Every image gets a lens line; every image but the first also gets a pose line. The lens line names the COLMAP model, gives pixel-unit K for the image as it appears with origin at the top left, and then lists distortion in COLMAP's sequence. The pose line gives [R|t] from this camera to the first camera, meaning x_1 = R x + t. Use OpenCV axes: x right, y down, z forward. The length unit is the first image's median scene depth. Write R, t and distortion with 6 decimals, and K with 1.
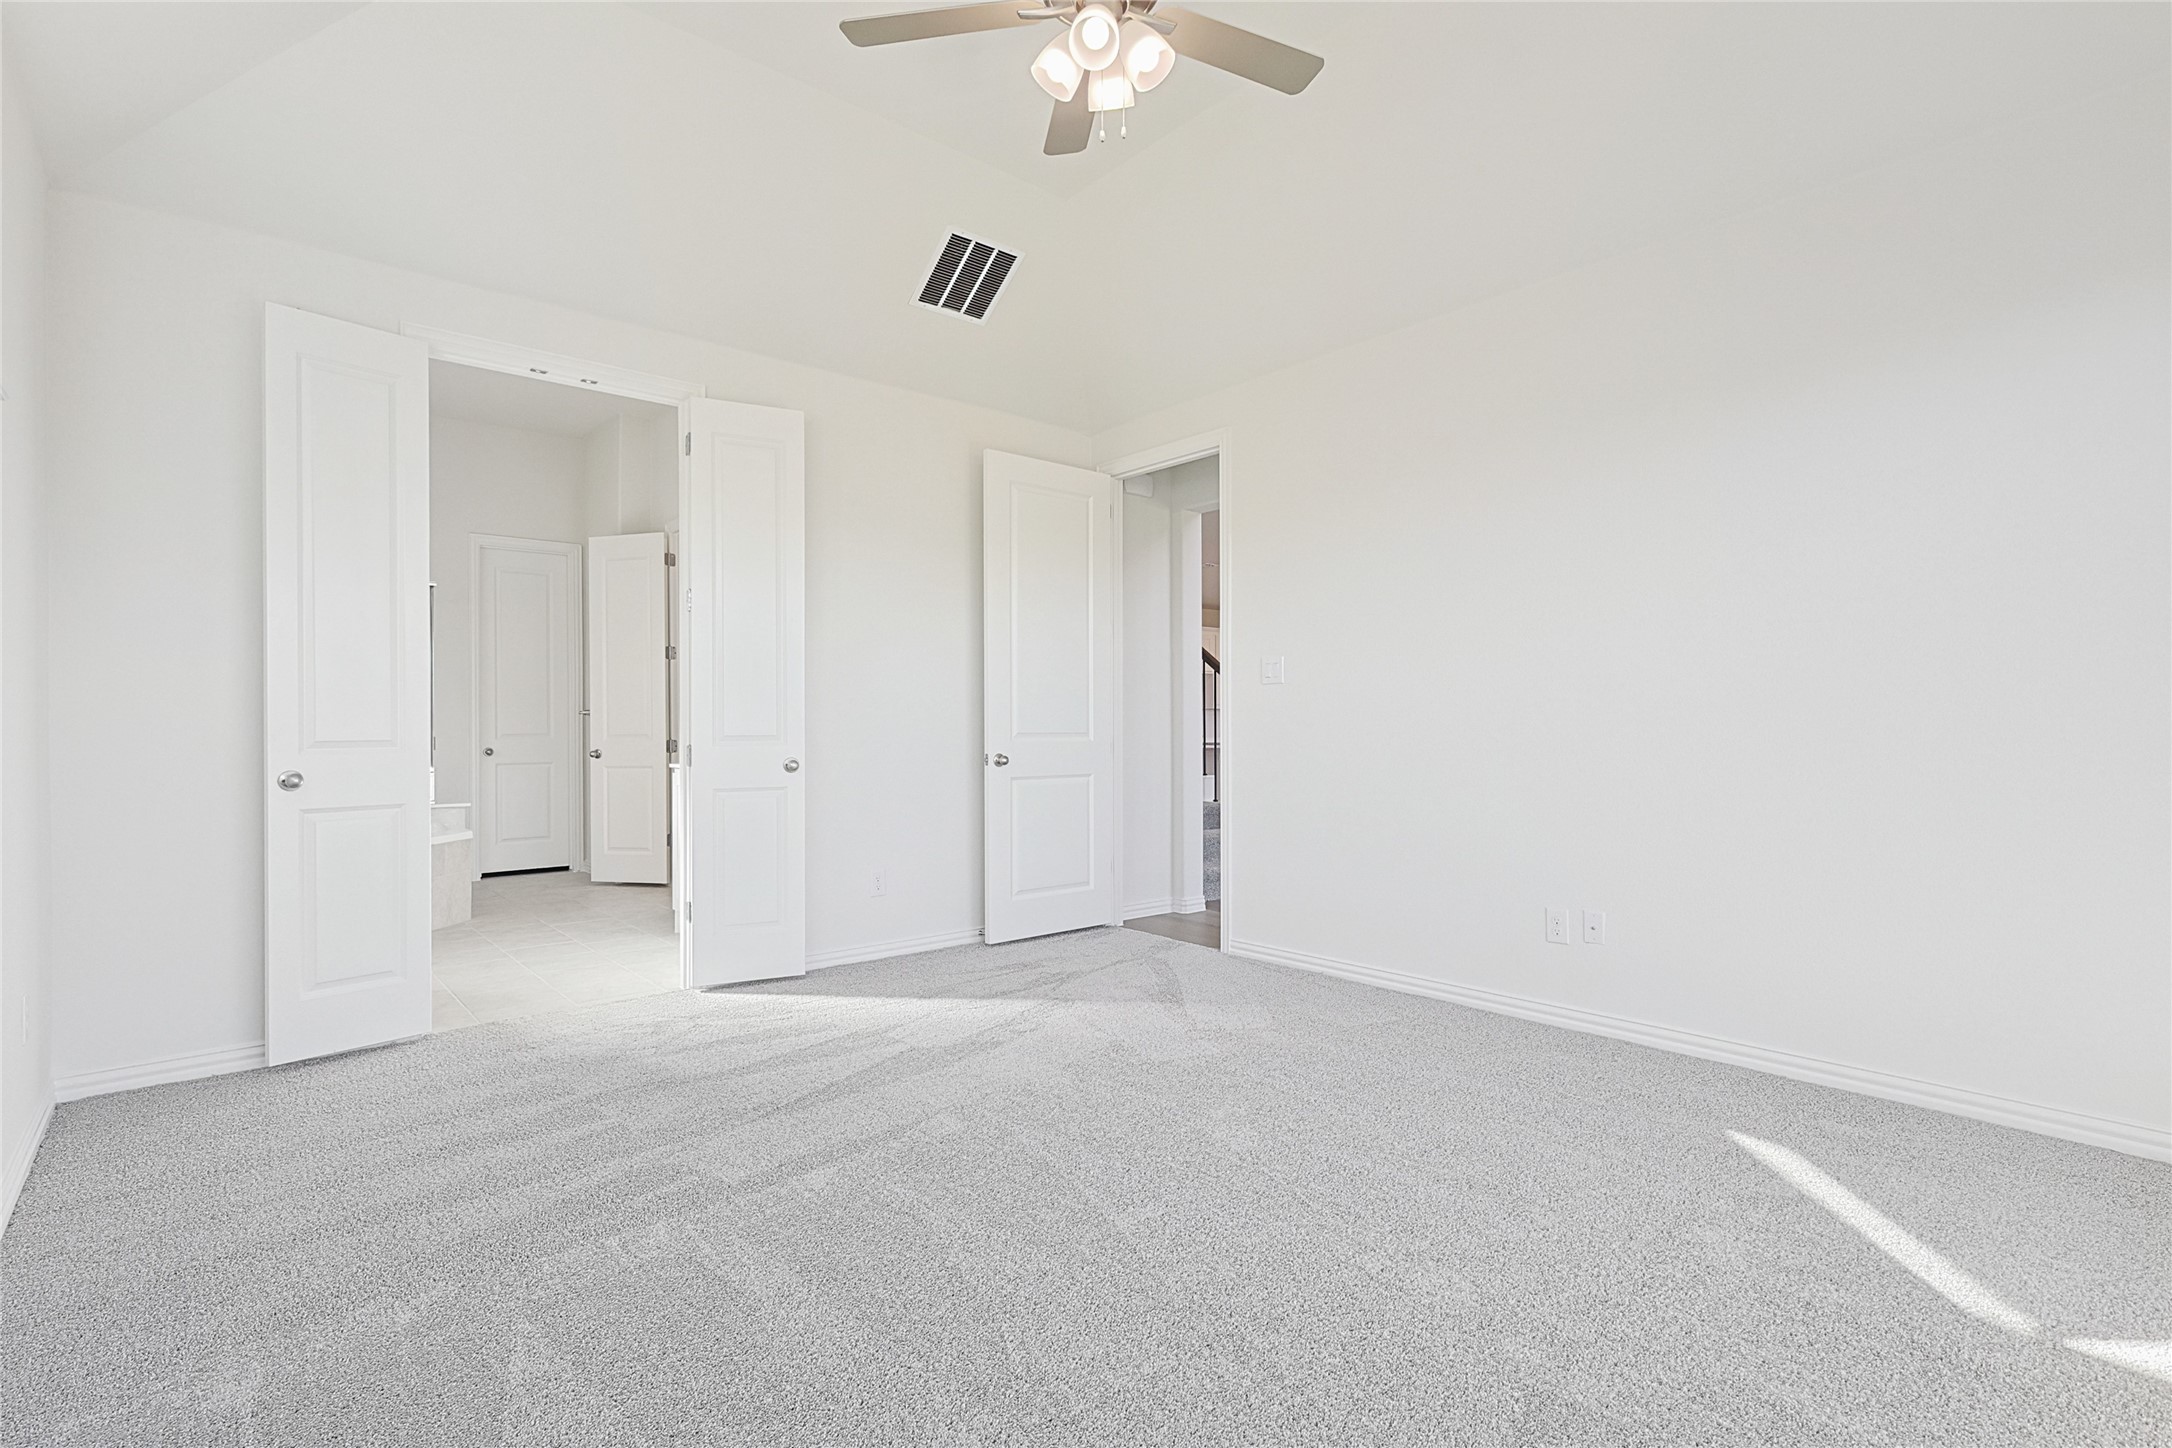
lens RADIAL K [[1029.8, 0, 1095.9], [0, 1029.8, 727.5], [0, 0, 1]] dist [-0.002289, 0.000099]
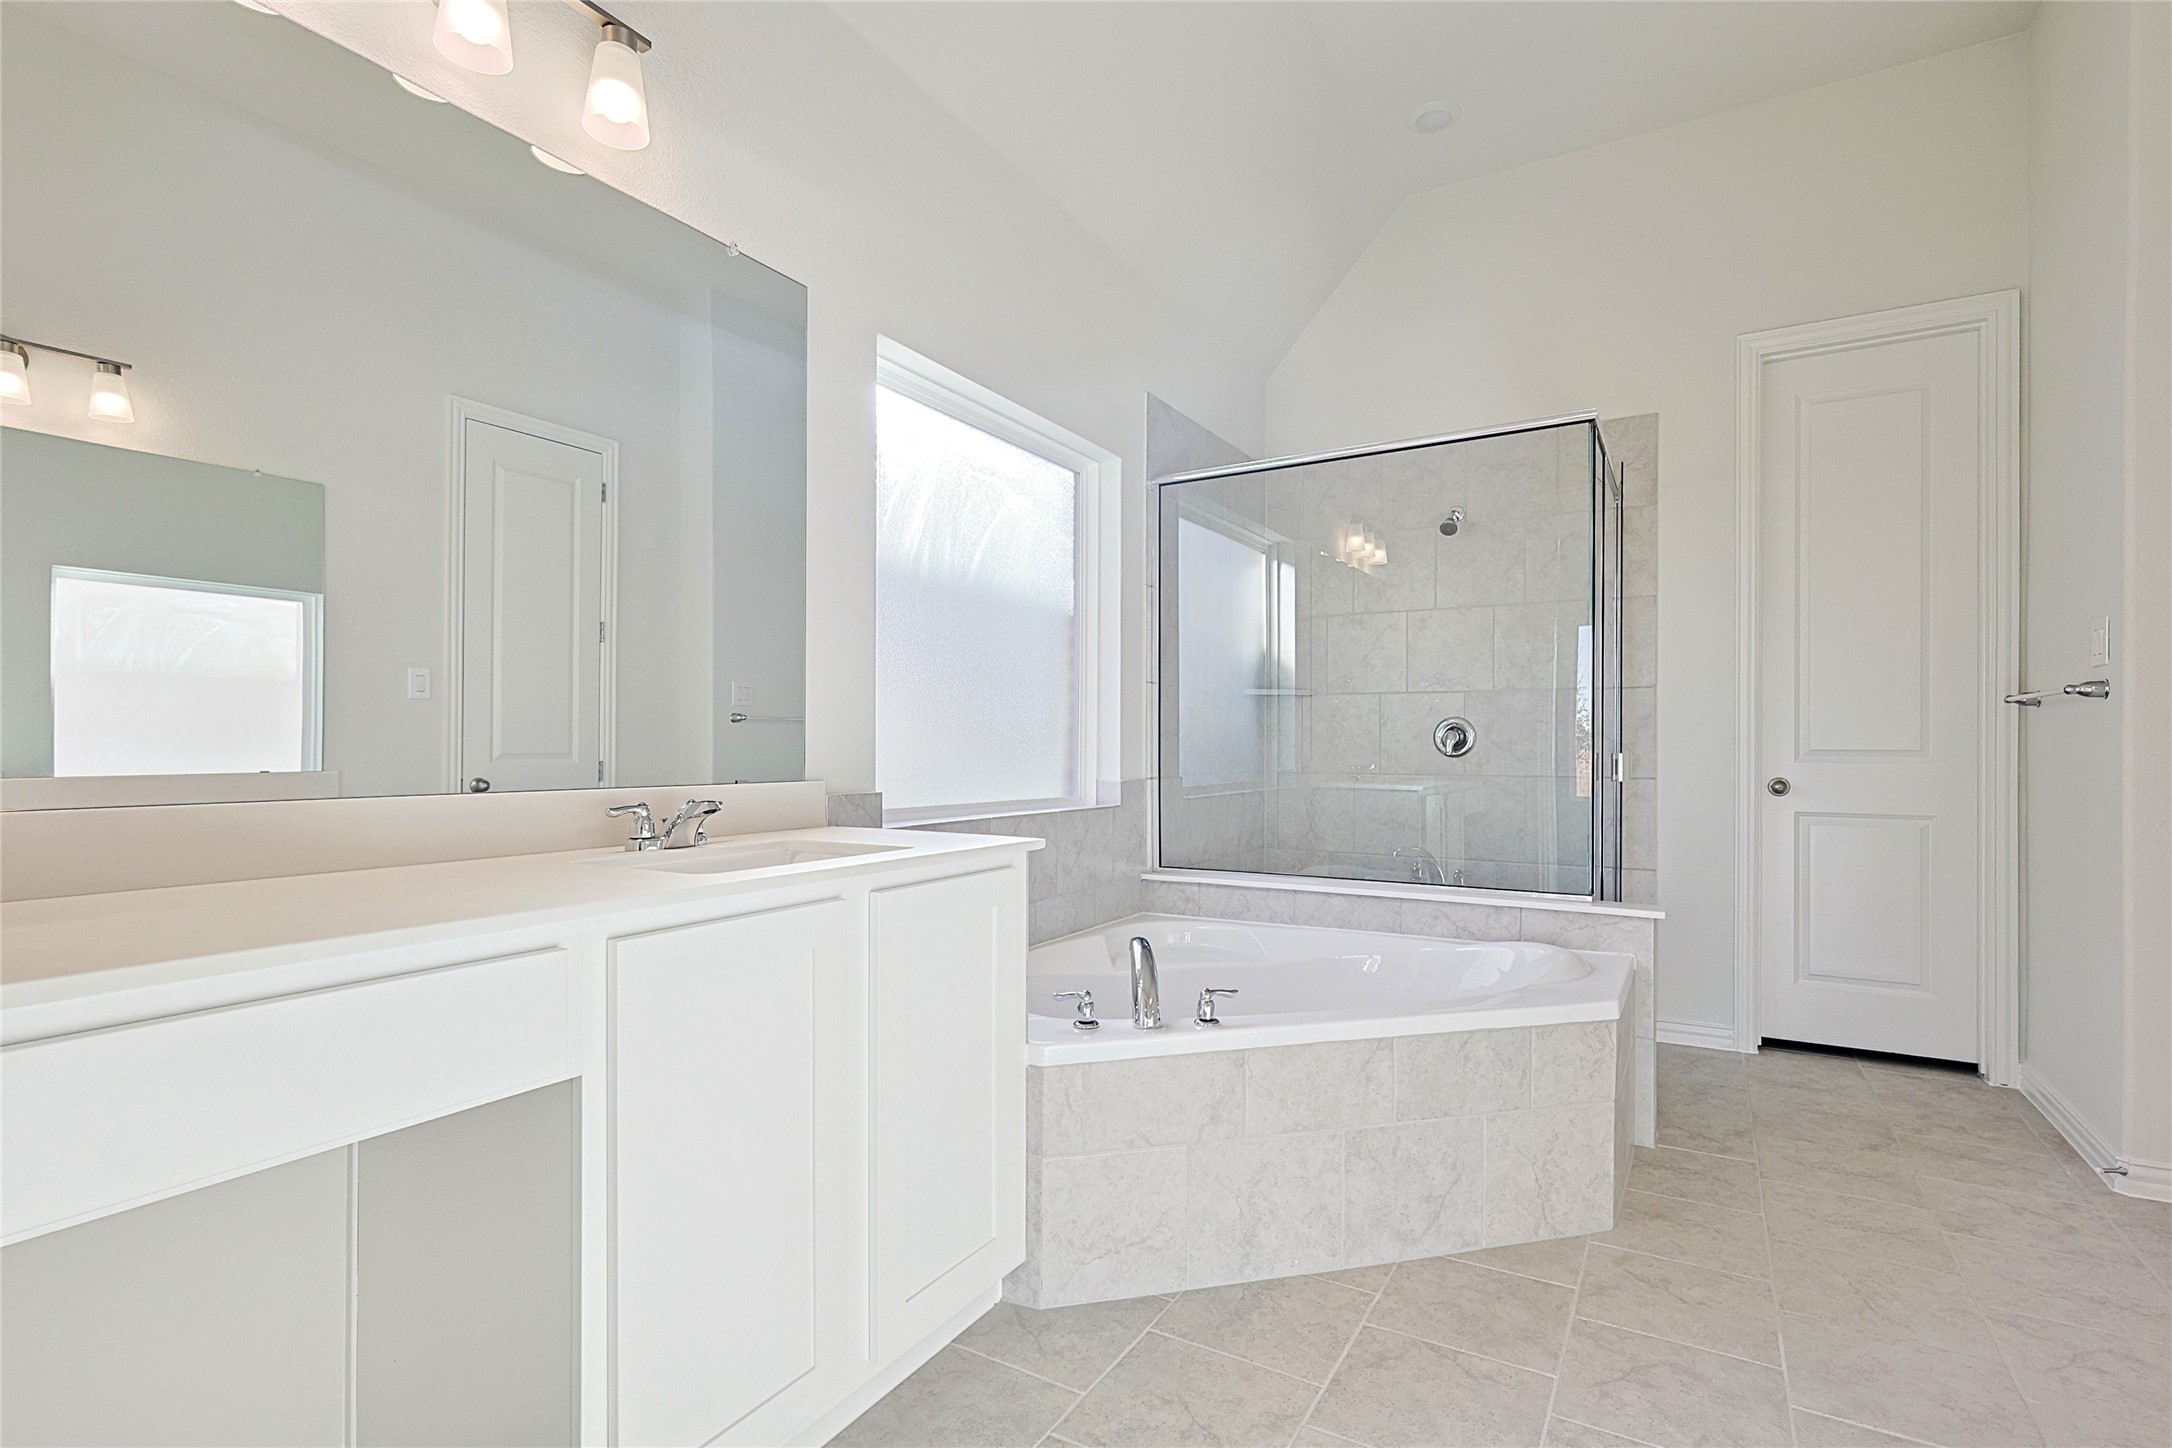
lens RADIAL K [[1029.8, 0, 1095.9], [0, 1029.8, 727.5], [0, 0, 1]] dist [-0.002289, 0.000099]
pose [[0.314157, 0.003377, -0.949365, -0.239461], [-0.005665, 0.999983, 0.001683, -0.002436], [0.949354, 0.004850, 0.314170, 0.552848]]
